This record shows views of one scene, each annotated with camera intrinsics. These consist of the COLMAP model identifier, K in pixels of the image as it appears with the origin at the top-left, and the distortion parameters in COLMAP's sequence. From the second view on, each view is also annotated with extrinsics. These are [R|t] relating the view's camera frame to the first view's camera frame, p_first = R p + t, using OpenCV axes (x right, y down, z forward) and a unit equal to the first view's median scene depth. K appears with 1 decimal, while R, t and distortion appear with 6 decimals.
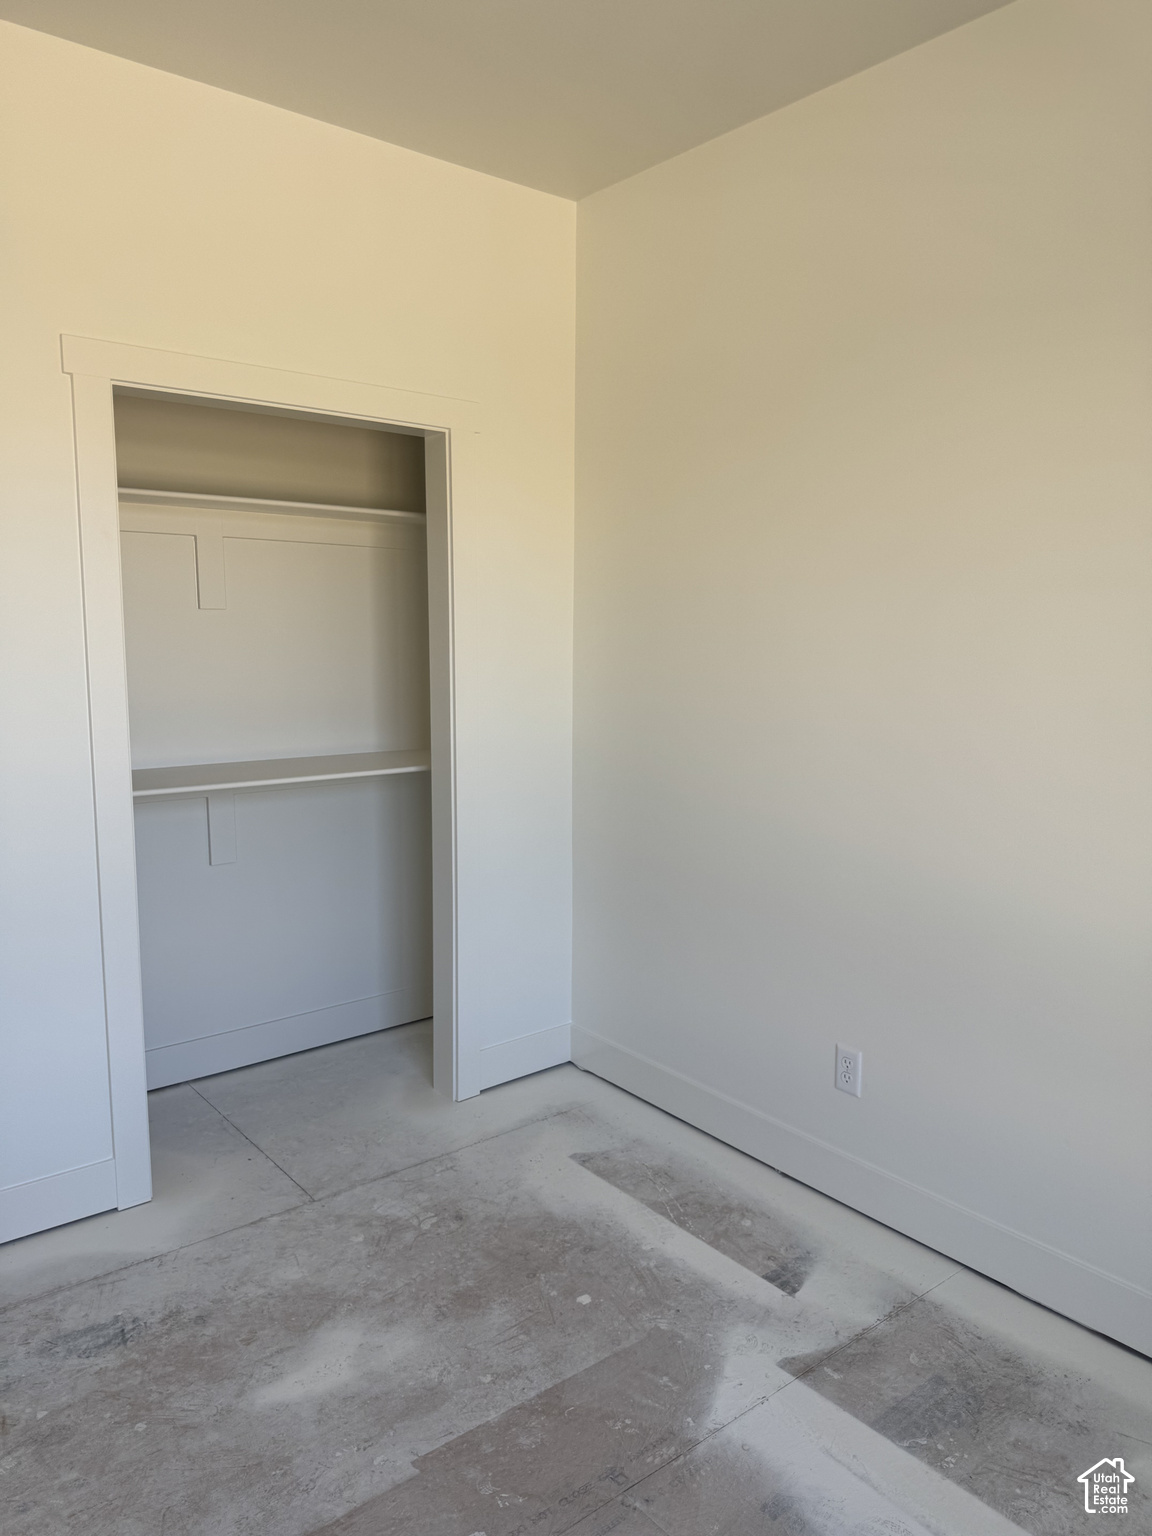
lens RADIAL K [[1102.1, 0, 576.0], [0, 1102.1, 768.0], [0, 0, 1]] dist [0.046518, -0.055056]
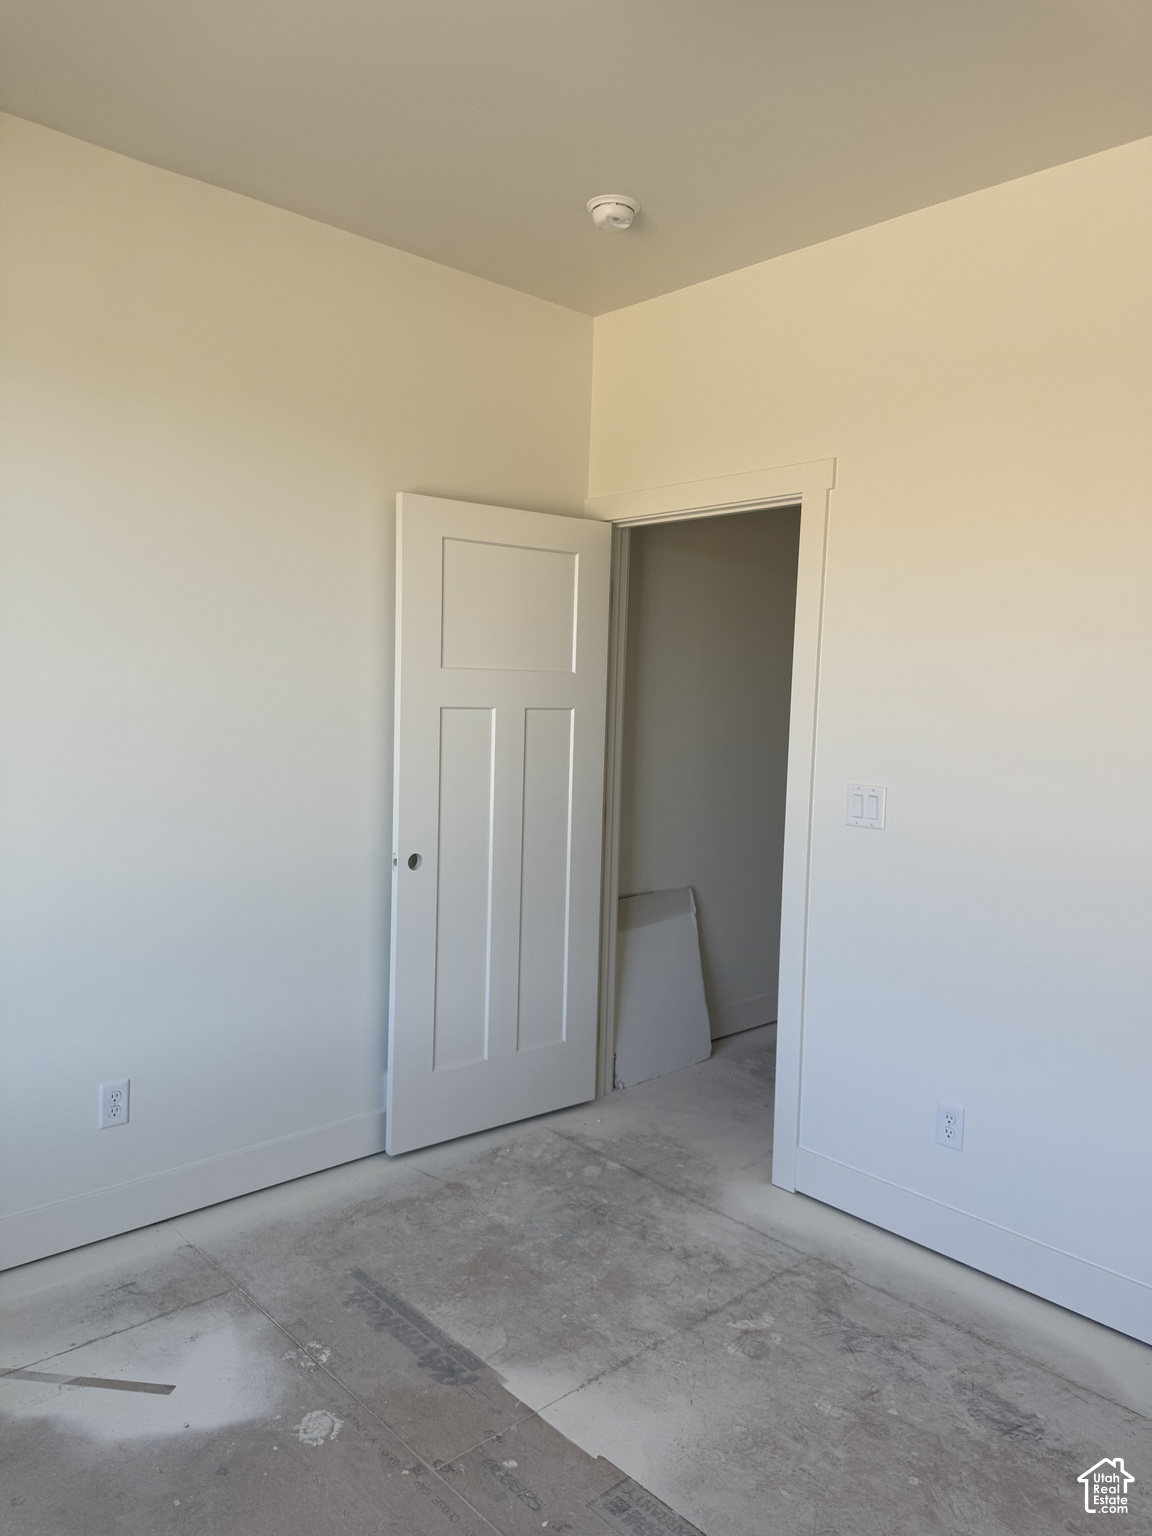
lens RADIAL K [[1102.1, 0, 576.0], [0, 1102.1, 768.0], [0, 0, 1]] dist [0.046518, -0.055056]
pose [[0.022341, 0.060169, -0.997938, 0.550538], [-0.145743, 0.987720, 0.056290, -0.066442], [0.989070, 0.144185, 0.030836, 0.528093]]
